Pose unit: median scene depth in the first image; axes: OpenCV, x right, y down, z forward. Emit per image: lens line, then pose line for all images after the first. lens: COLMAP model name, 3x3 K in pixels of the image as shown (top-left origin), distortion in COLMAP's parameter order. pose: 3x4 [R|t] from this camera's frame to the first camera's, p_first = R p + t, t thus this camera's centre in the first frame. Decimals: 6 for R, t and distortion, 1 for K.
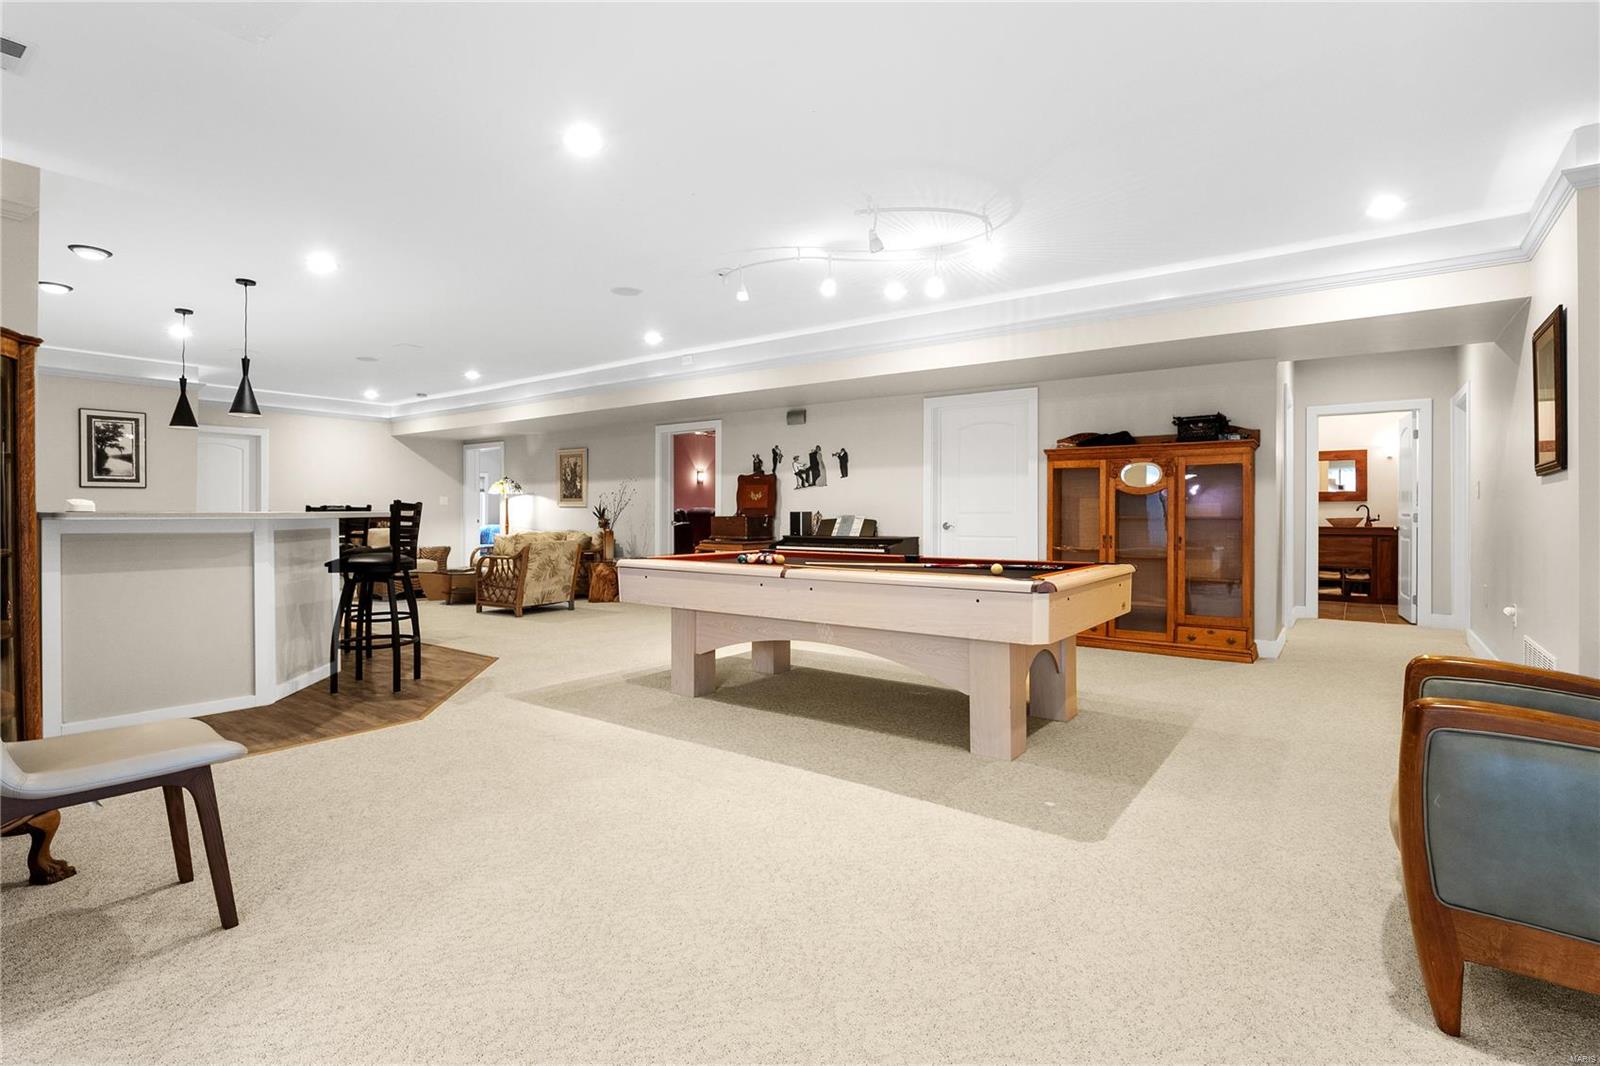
lens RADIAL K [[753.9, 0, 793.2], [0, 753.9, 519.2], [0, 0, 1]] dist [-0.002477, -0.011214]
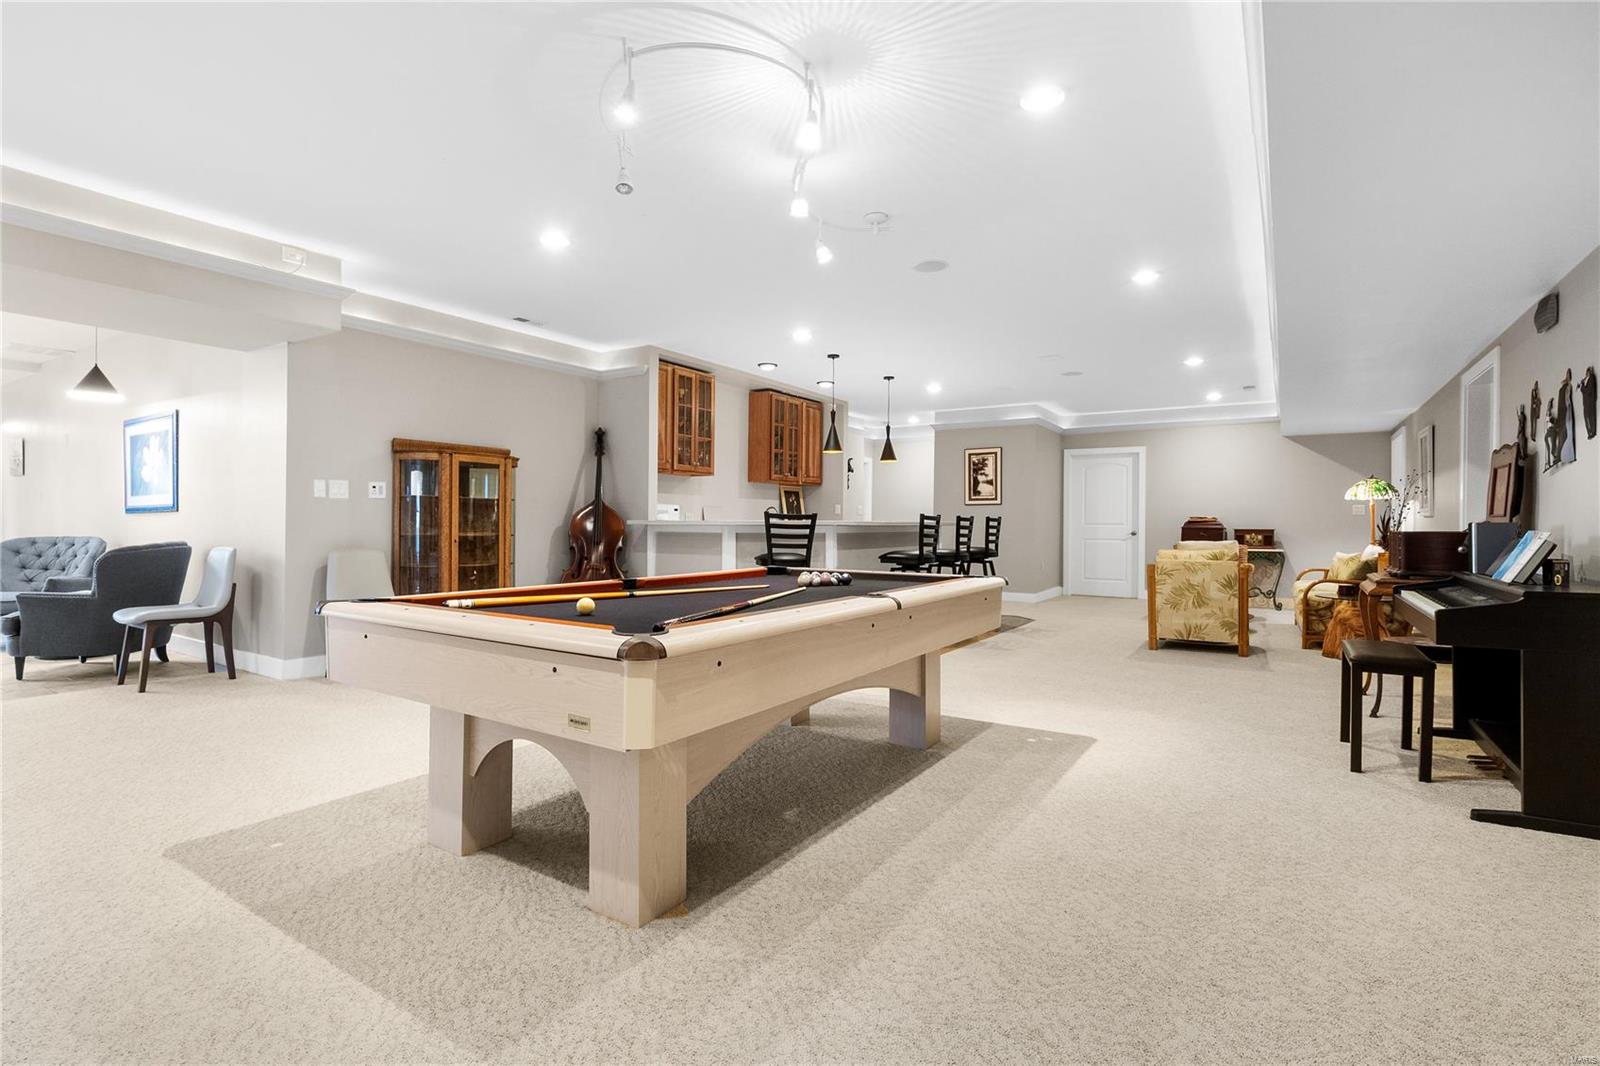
lens RADIAL K [[768.2, 0, 789.4], [0, 768.2, 528.3], [0, 0, 1]] dist [-0.002465, -0.000403]
pose [[0.061248, 0.007273, -0.998096, 0.471065], [-0.014213, 0.999878, 0.006413, -0.003253], [0.998021, 0.013794, 0.061344, 0.568910]]
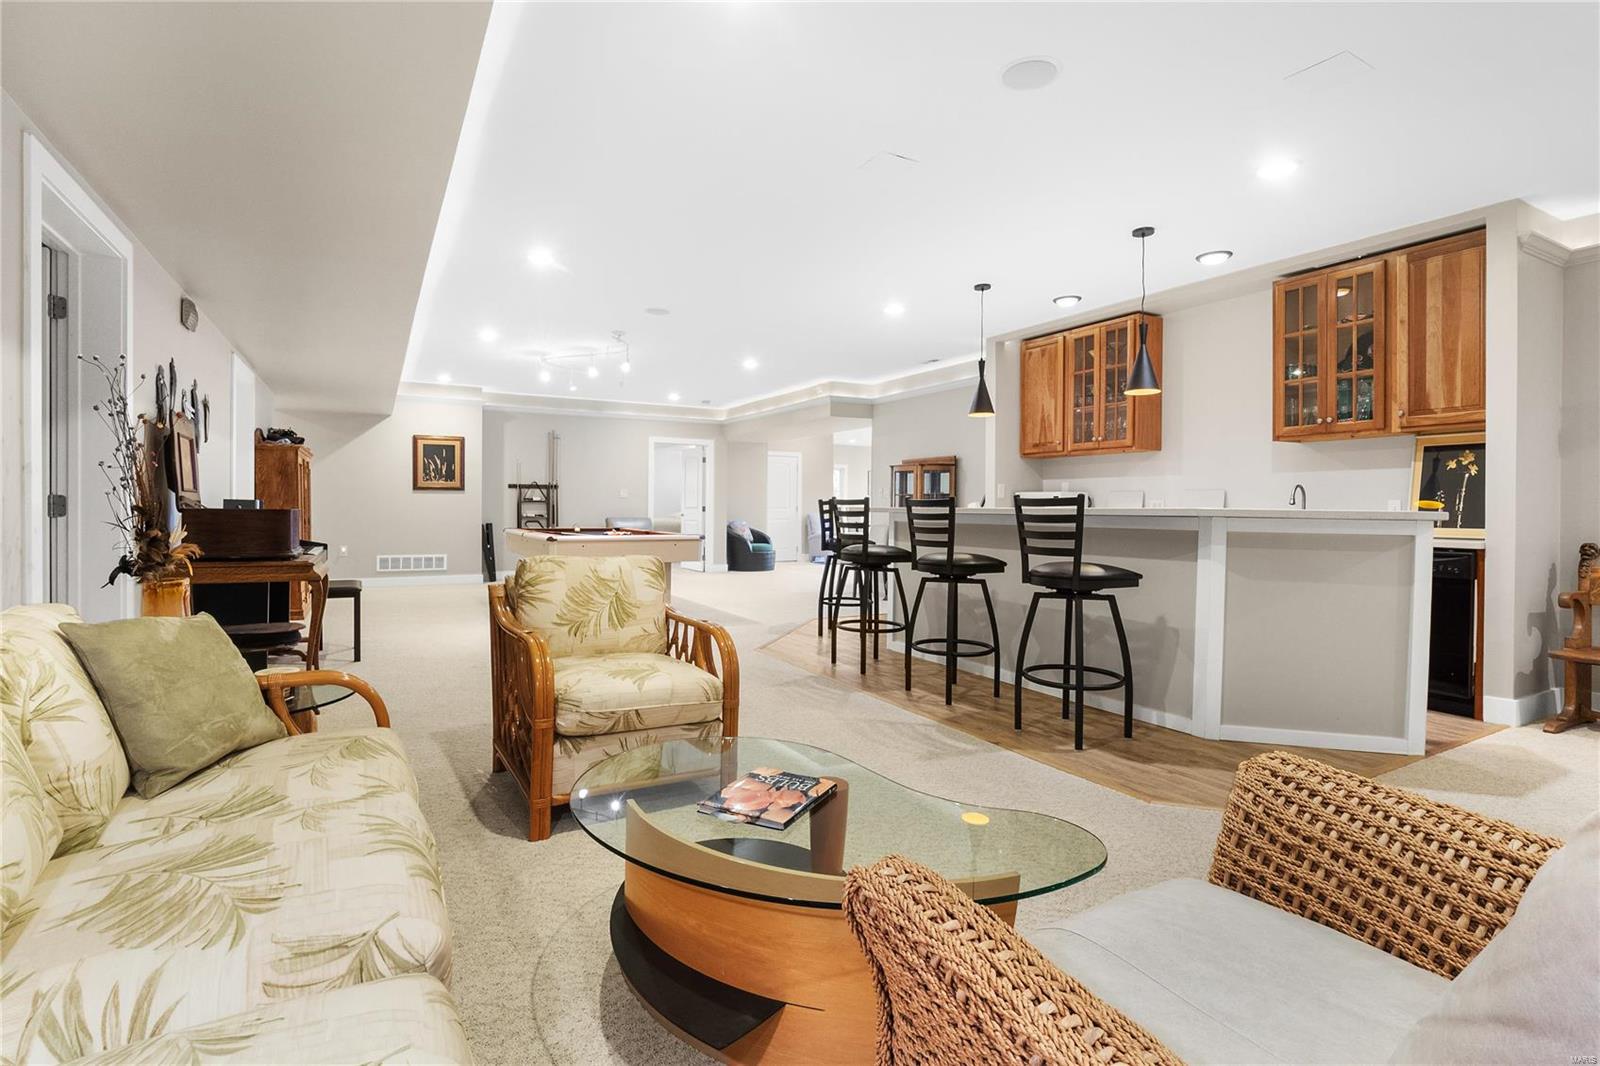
lens RADIAL K [[760.2, 0, 785.5], [0, 760.2, 510.3], [0, 0, 1]] dist [-0.013313, 0.000415]
pose [[-0.906454, -0.009059, 0.422208, -0.631999], [-0.005618, 0.999940, 0.009393, -0.010403], [-0.422268, 0.006142, -0.906450, 1.413078]]
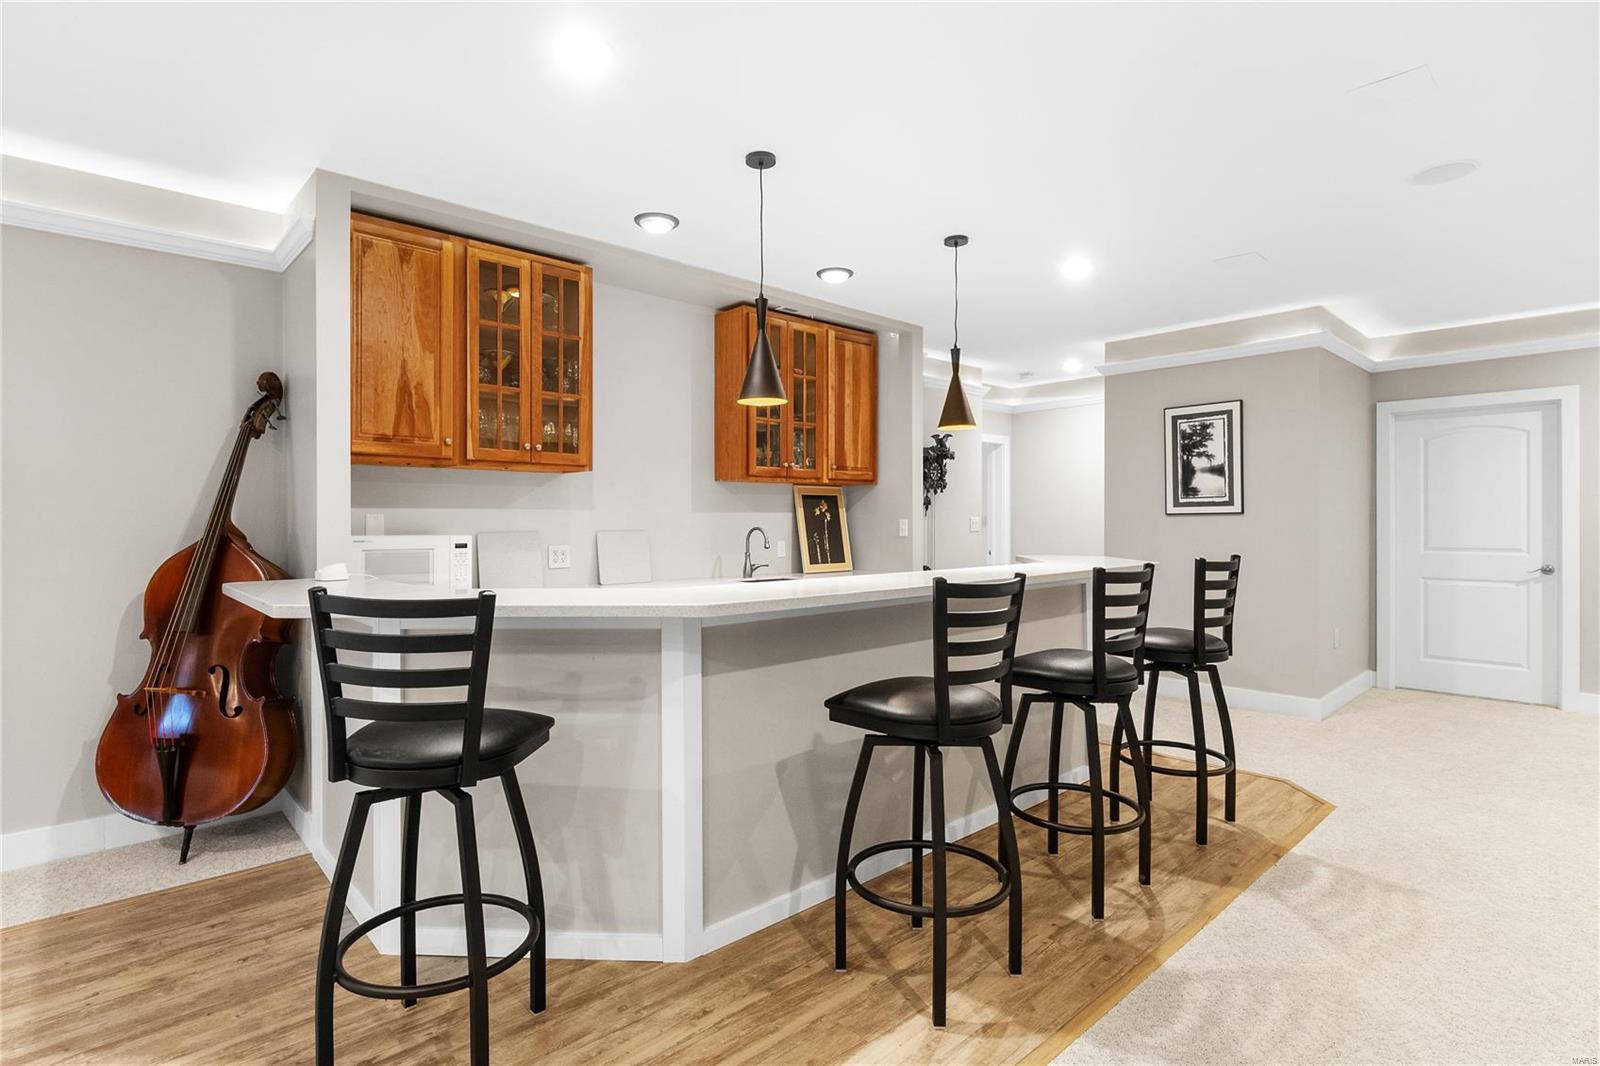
lens RADIAL K [[785.6, 0, 779.5], [0, 785.6, 524.4], [0, 0, 1]] dist [-0.024953, 0.000152]
pose [[-0.209026, 0.004200, -0.977901, -0.115933], [-0.004352, 0.999977, 0.005226, -0.035334], [0.977900, 0.005349, -0.209003, 0.773630]]
